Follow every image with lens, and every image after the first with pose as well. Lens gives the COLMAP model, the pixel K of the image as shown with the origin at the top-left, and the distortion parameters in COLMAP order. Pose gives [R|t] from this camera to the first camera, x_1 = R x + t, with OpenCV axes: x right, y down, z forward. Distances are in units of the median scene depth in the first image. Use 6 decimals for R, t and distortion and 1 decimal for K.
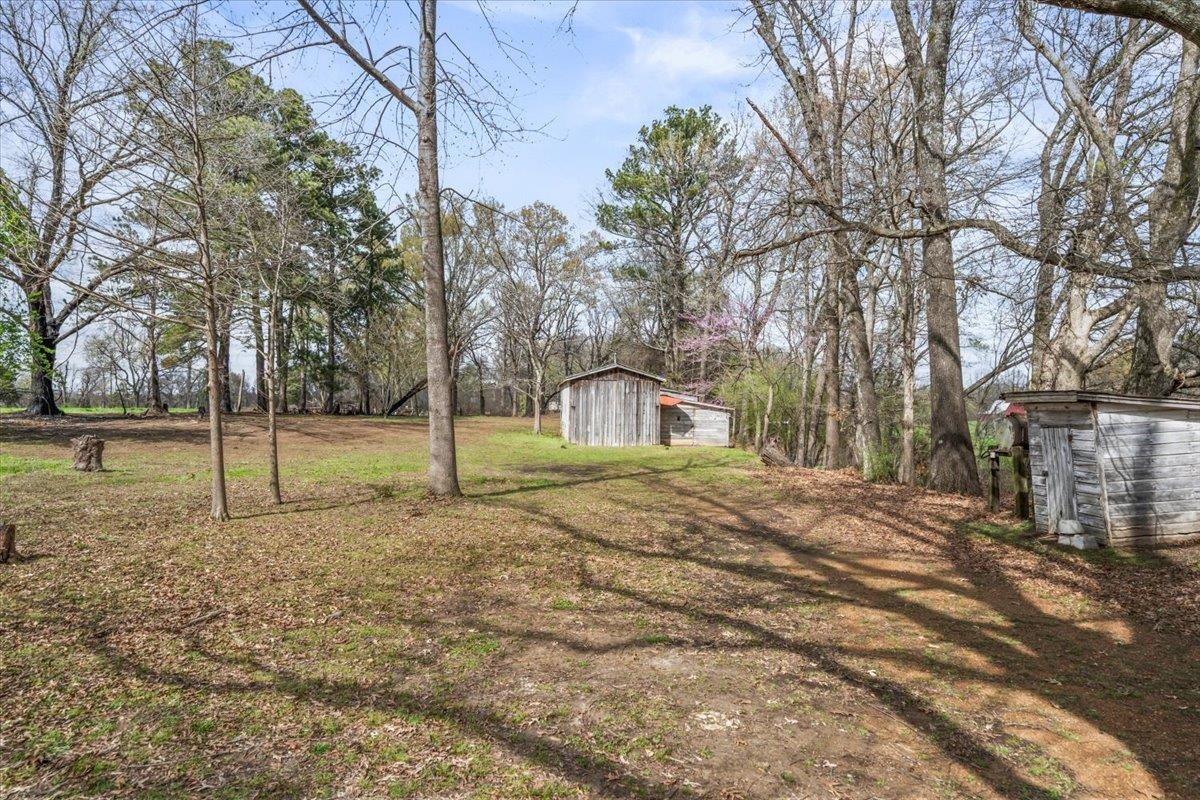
lens RADIAL K [[836.7, 0, 597.3], [0, 836.7, 418.5], [0, 0, 1]] dist [-0.003731, -0.001510]
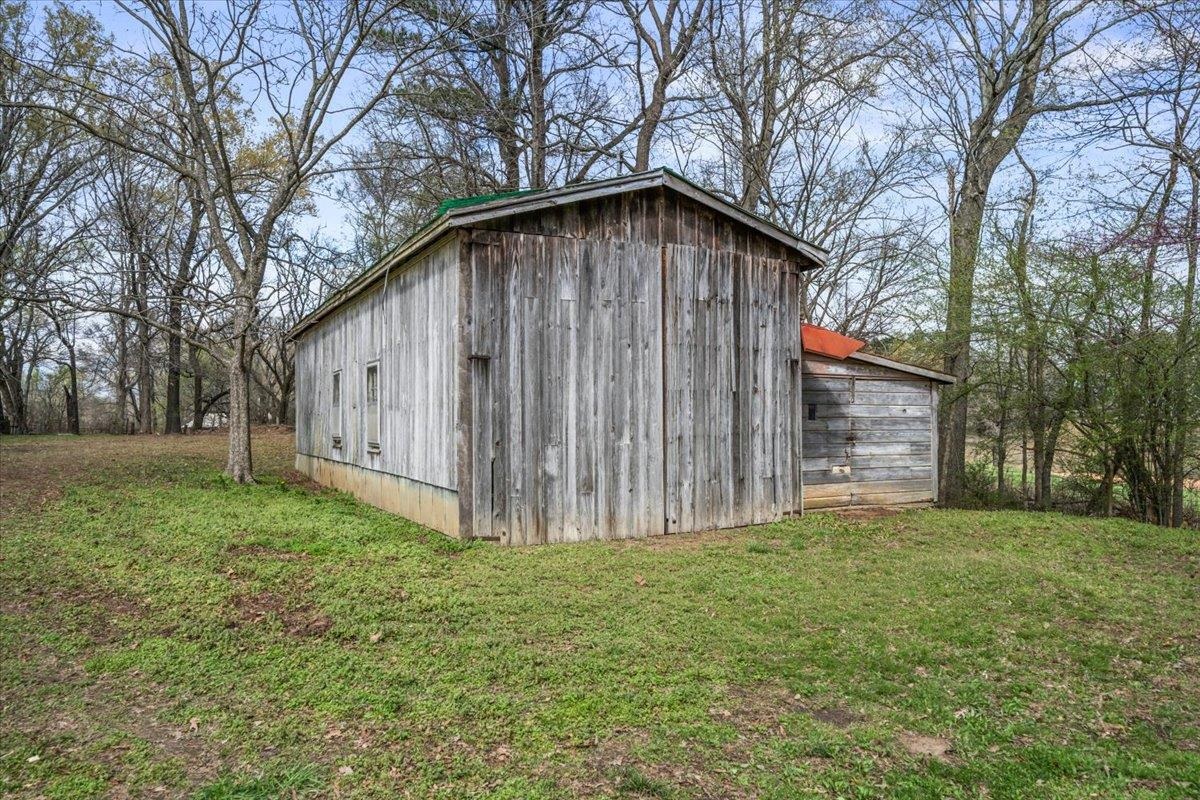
lens RADIAL K [[836.7, 0, 597.3], [0, 836.7, 418.5], [0, 0, 1]] dist [-0.003731, -0.001510]
pose [[0.920208, -0.020111, 0.390914, -0.082520], [0.028957, 0.999440, -0.016746, 0.005022], [-0.390358, 0.026730, 0.920275, 0.798464]]
